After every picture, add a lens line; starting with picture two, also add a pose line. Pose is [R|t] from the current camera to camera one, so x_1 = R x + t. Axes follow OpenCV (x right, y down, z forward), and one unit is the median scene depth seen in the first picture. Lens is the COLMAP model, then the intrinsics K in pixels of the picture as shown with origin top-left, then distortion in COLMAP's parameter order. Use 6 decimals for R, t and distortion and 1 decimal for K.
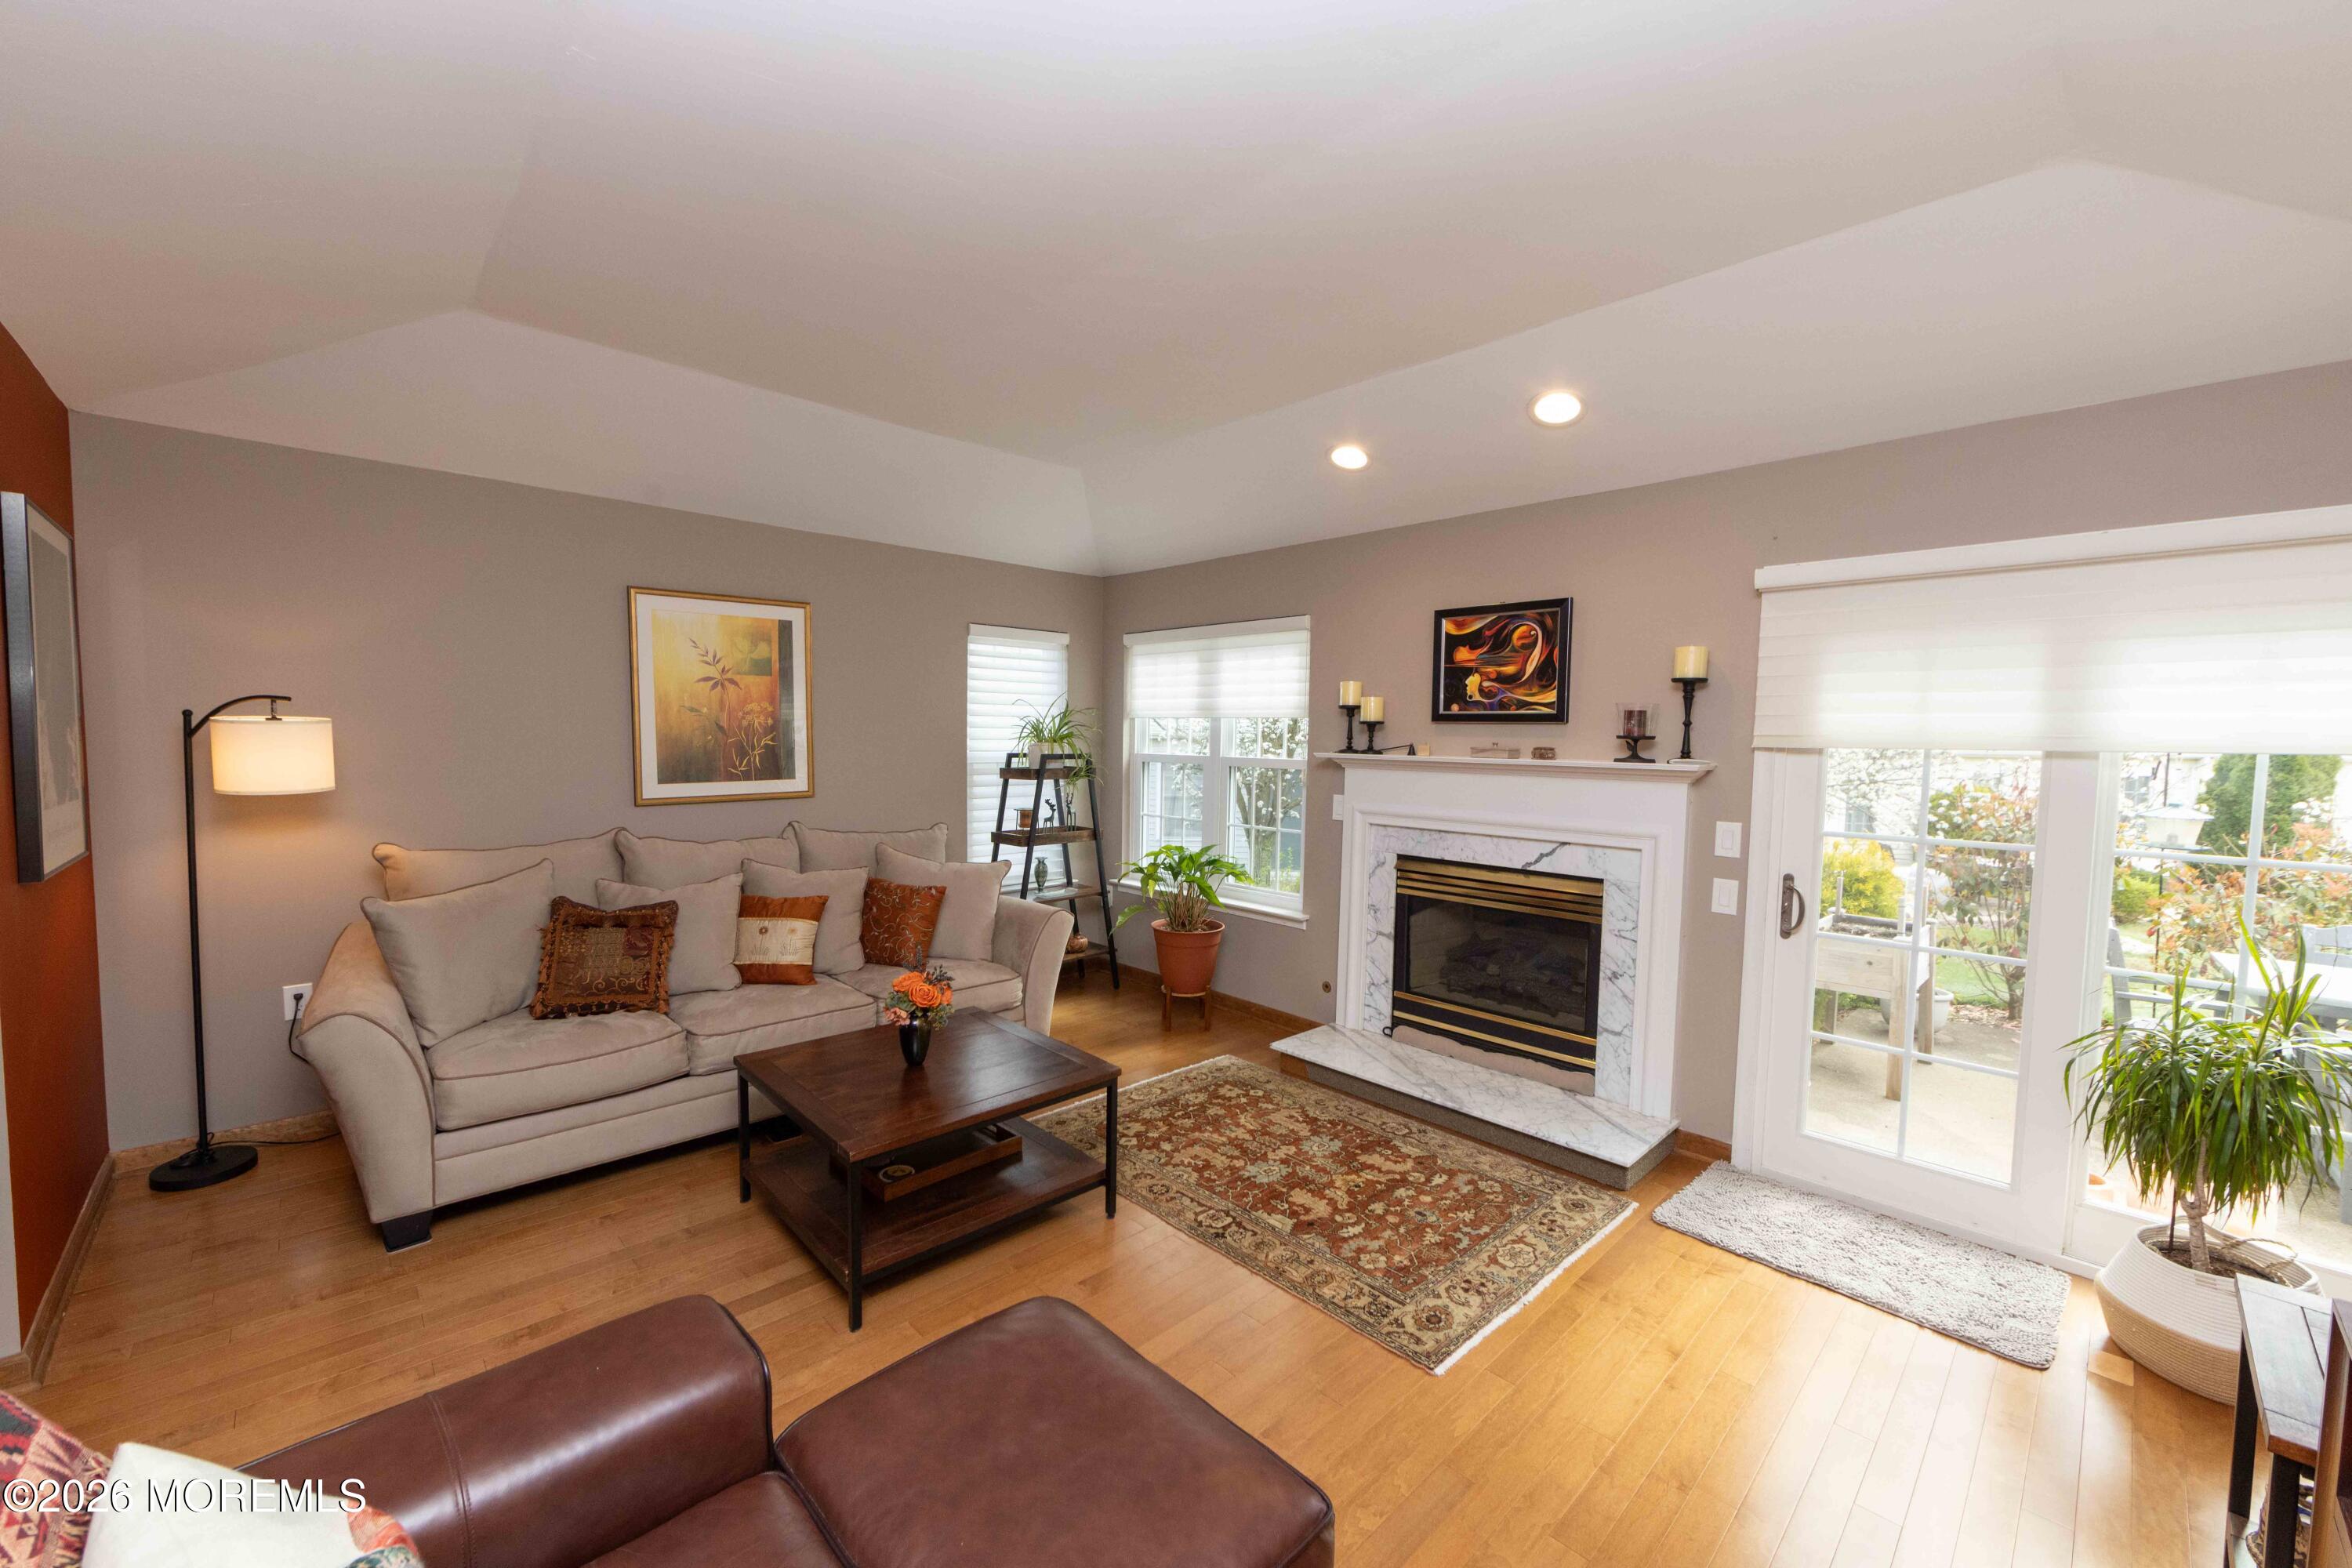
lens RADIAL K [[915.8, 0, 1178.6], [0, 915.8, 773.1], [0, 0, 1]] dist [-0.003294, 0.000302]
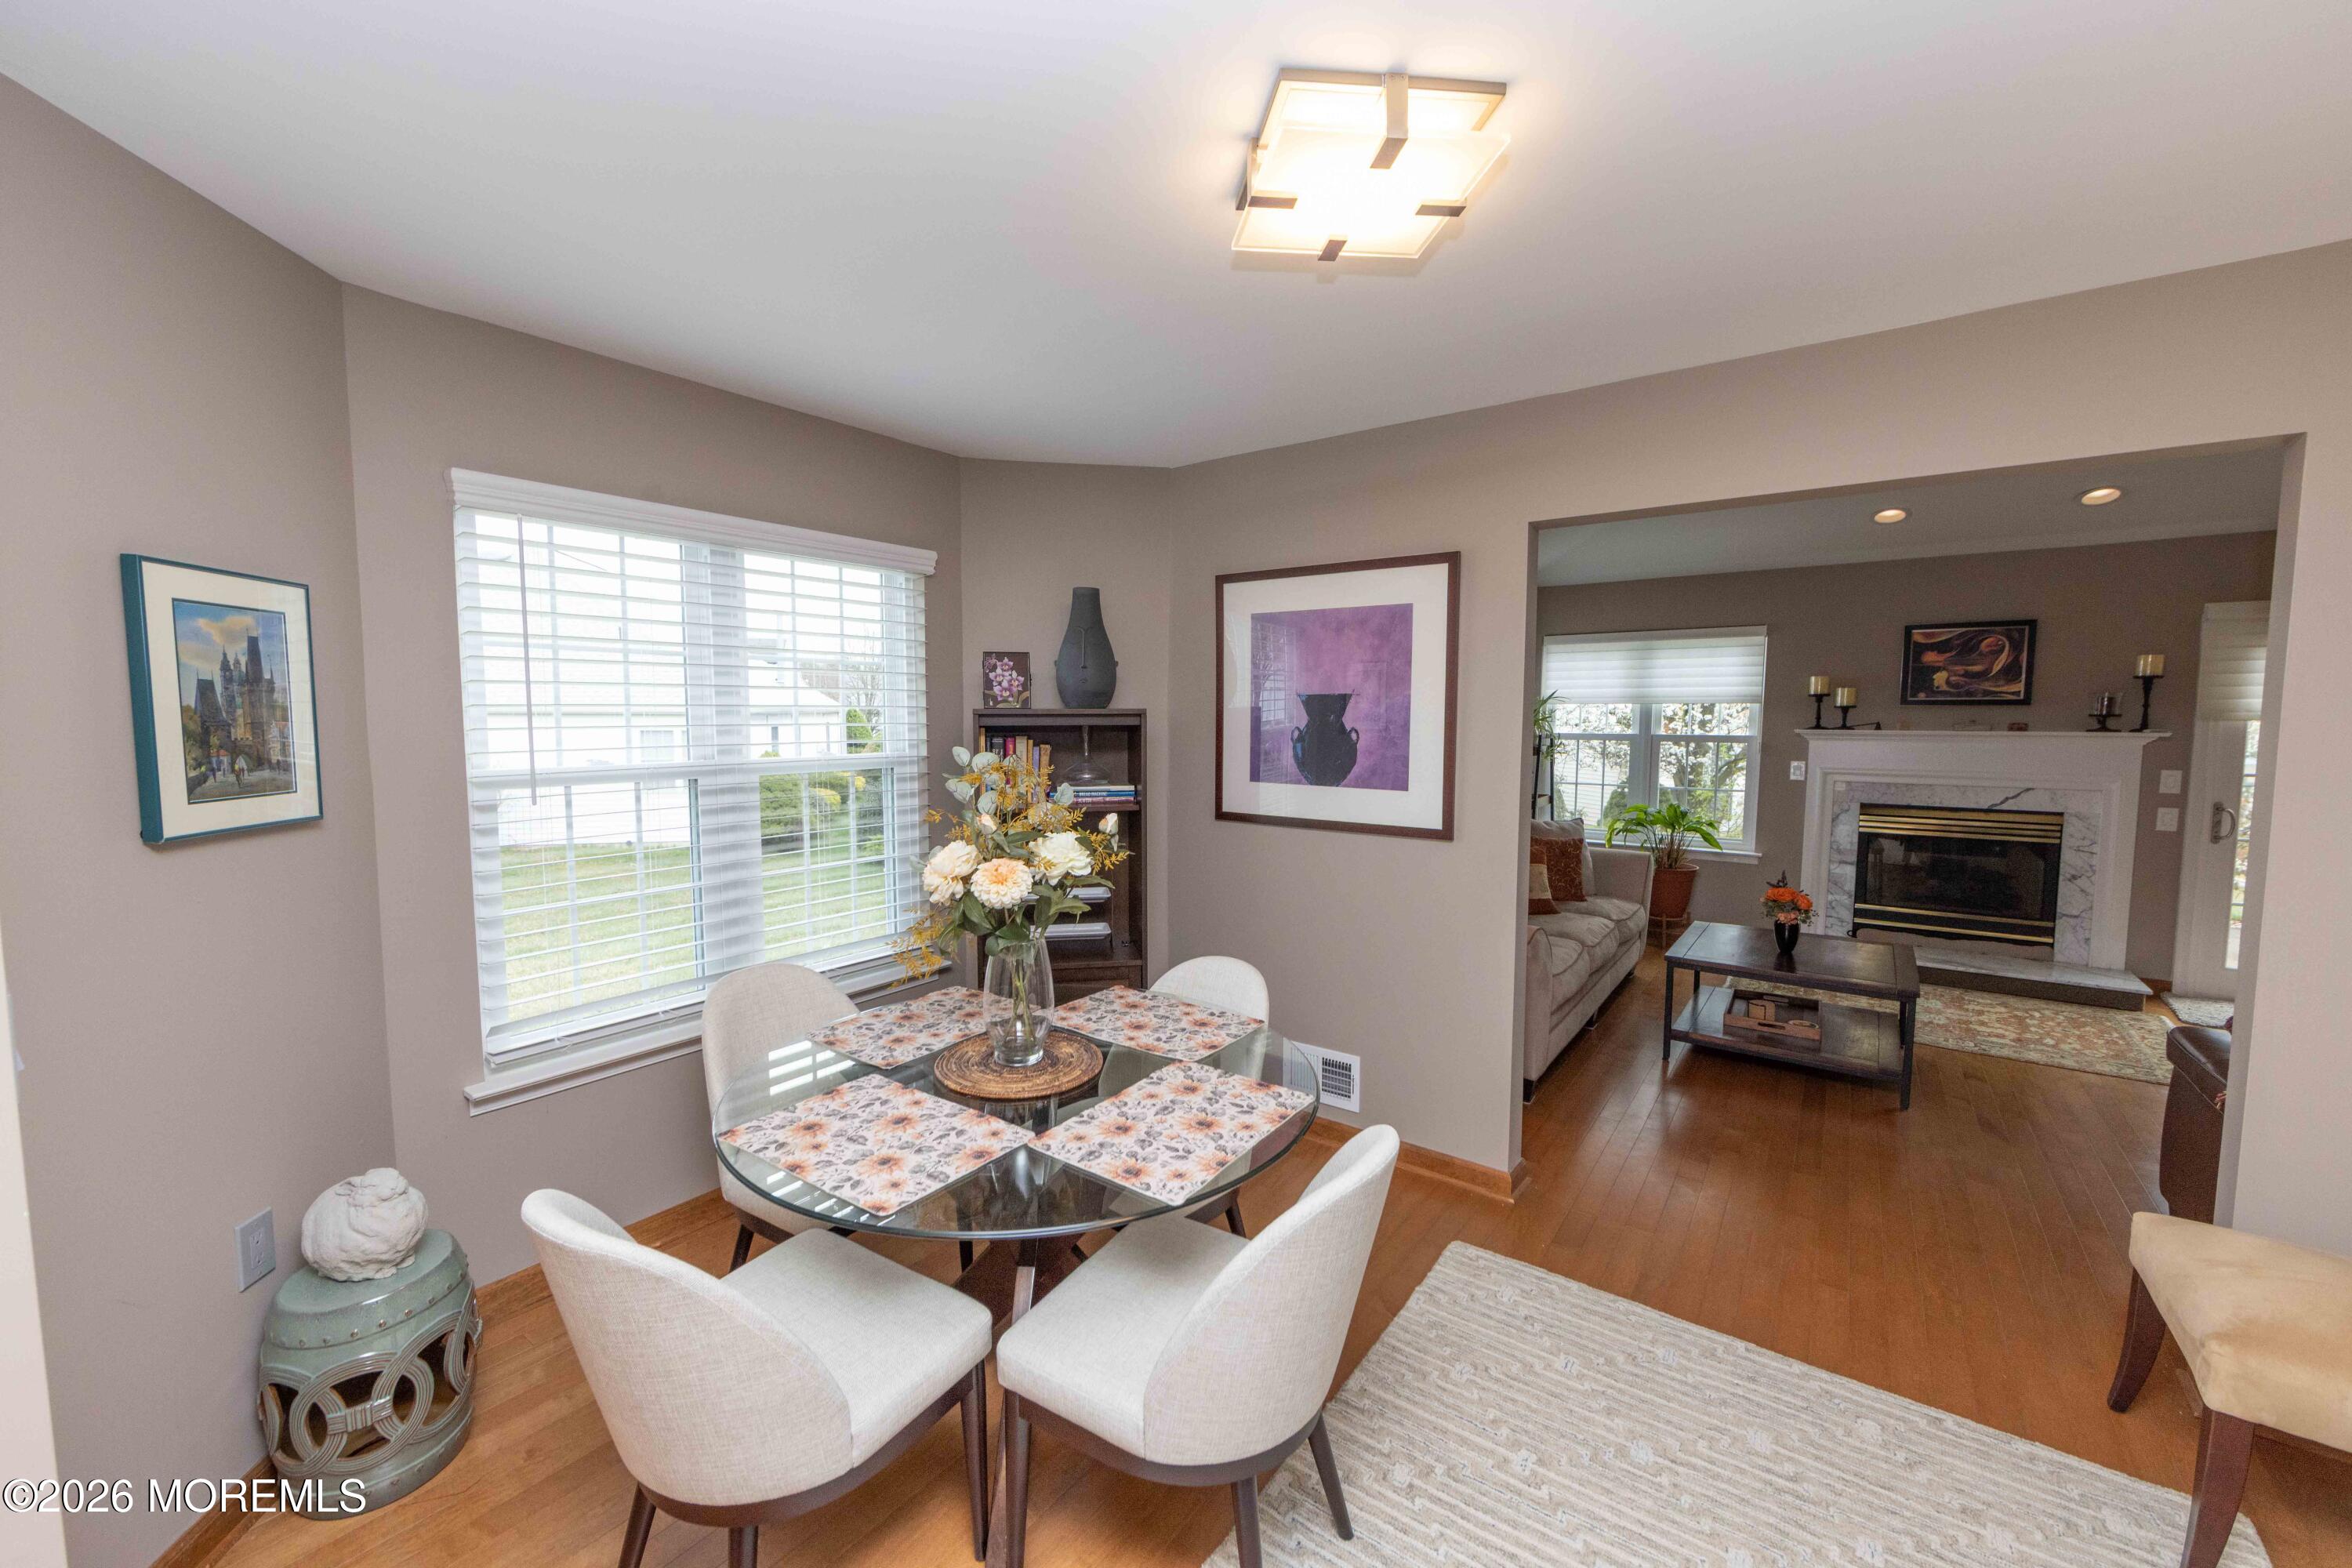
lens RADIAL K [[915.8, 0, 1178.6], [0, 915.8, 773.1], [0, 0, 1]] dist [-0.003294, 0.000302]
pose [[0.985311, -0.027939, 0.168469, -1.075330], [0.023745, 0.999357, 0.026864, -0.018145], [-0.169111, -0.022469, 0.985341, -0.180971]]
